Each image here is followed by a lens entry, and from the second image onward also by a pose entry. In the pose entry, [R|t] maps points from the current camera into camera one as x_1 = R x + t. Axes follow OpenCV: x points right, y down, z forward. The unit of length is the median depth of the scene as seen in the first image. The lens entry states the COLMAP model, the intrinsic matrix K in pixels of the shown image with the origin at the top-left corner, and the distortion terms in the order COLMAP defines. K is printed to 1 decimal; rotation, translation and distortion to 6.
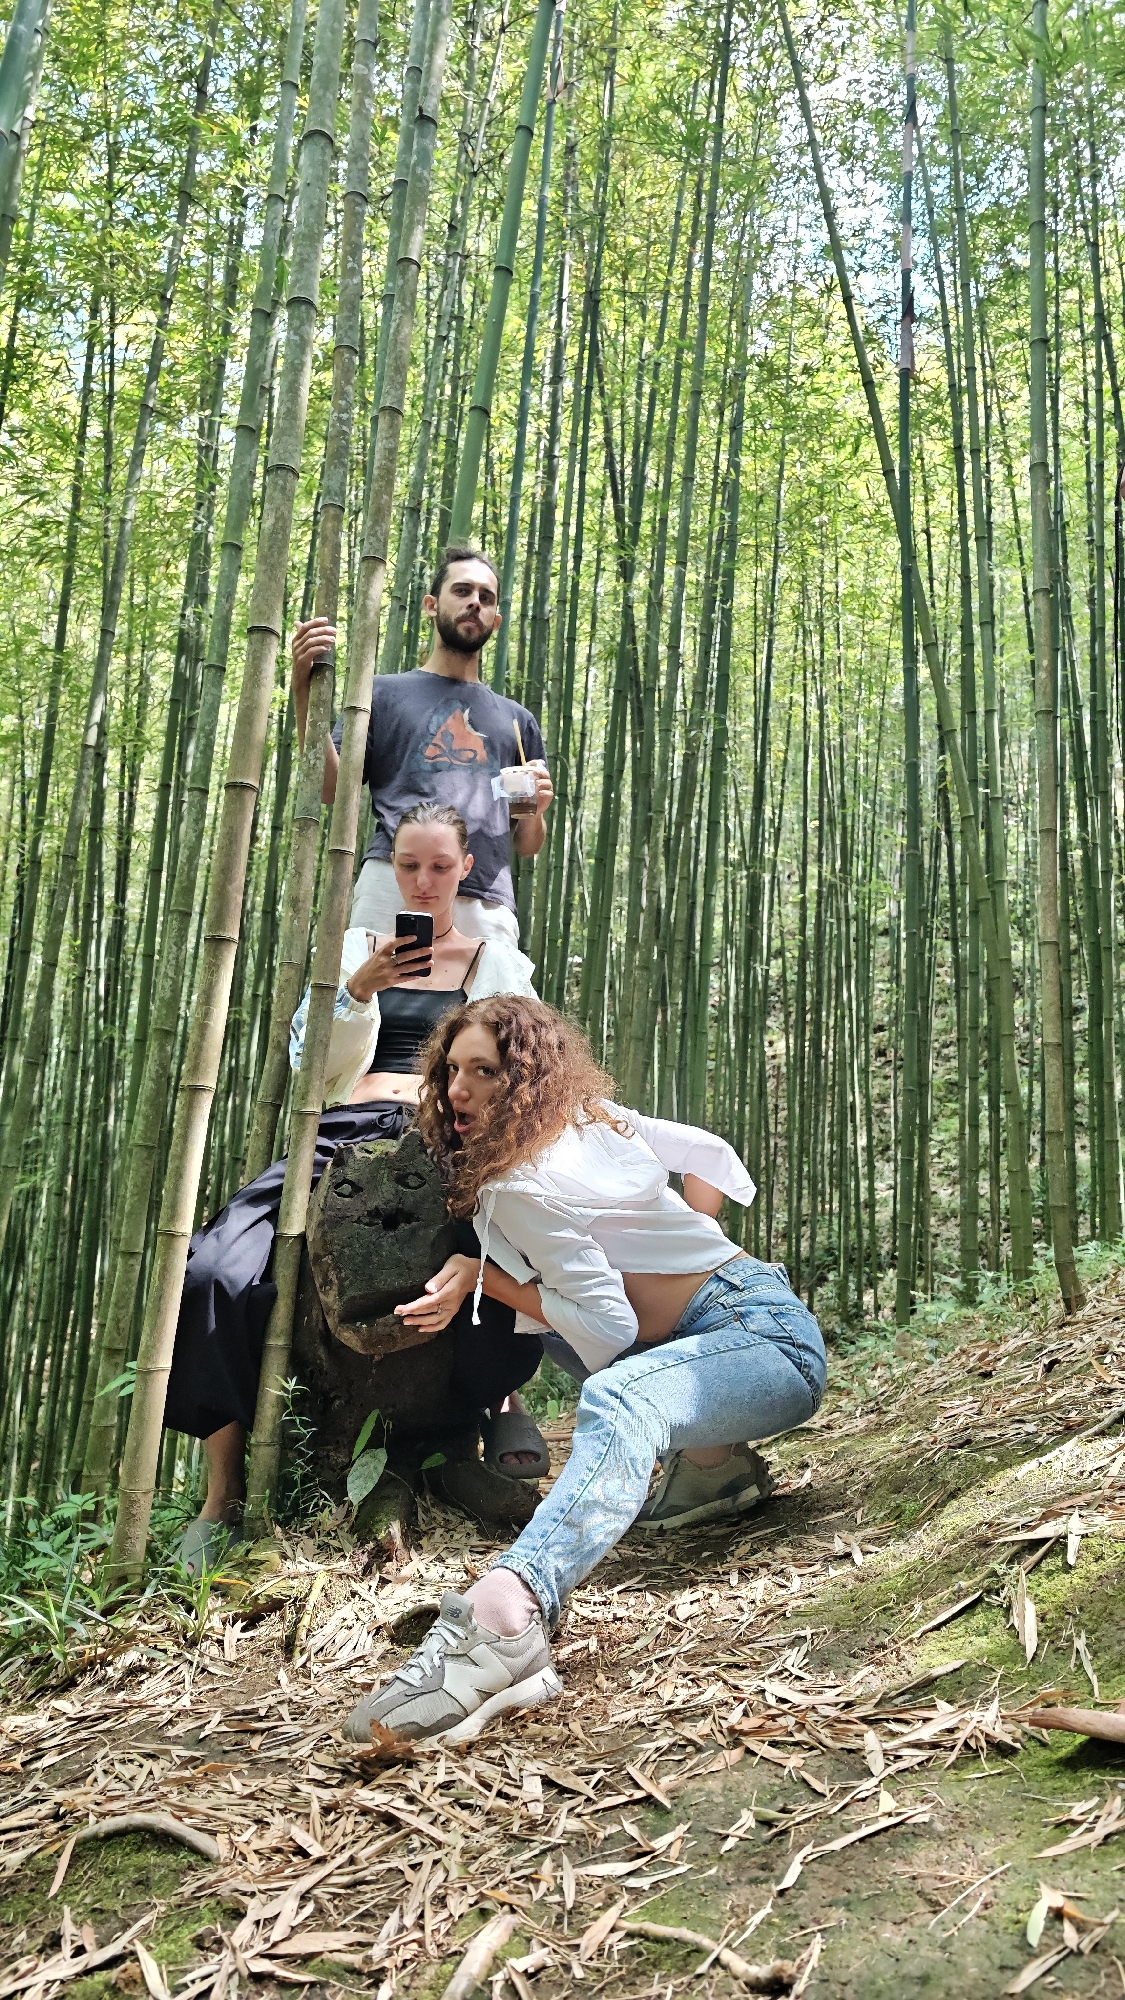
lens RADIAL K [[1483.3, 0, 562.5], [0, 1483.3, 1000.0], [0, 0, 1]] dist [0.002346, -0.003950]
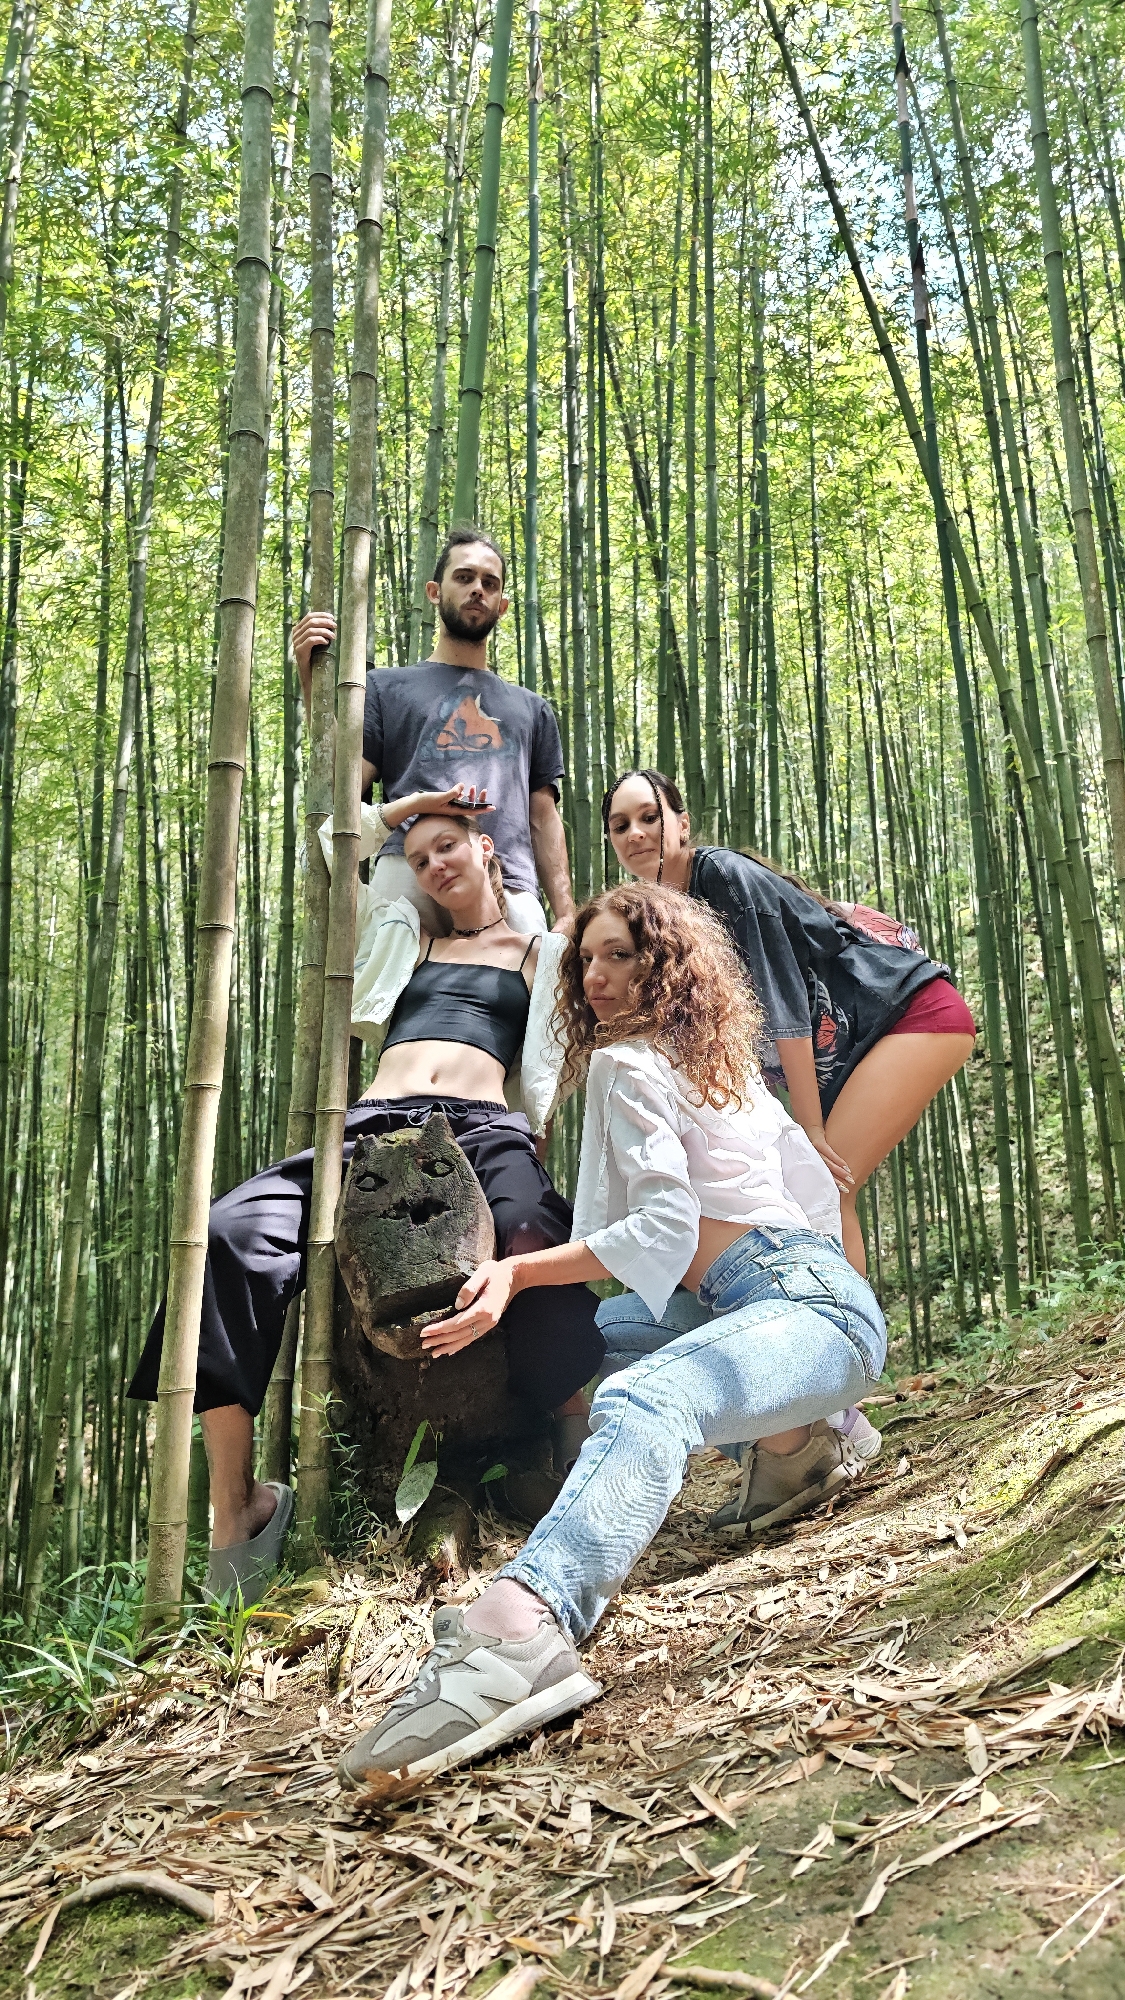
lens RADIAL K [[1483.3, 0, 562.5], [0, 1483.3, 1000.0], [0, 0, 1]] dist [0.002346, -0.003950]
pose [[0.994008, -0.091892, -0.059199, 0.054906], [0.090169, 0.995439, -0.031147, 0.075588], [0.061792, 0.025622, 0.997760, 0.113956]]
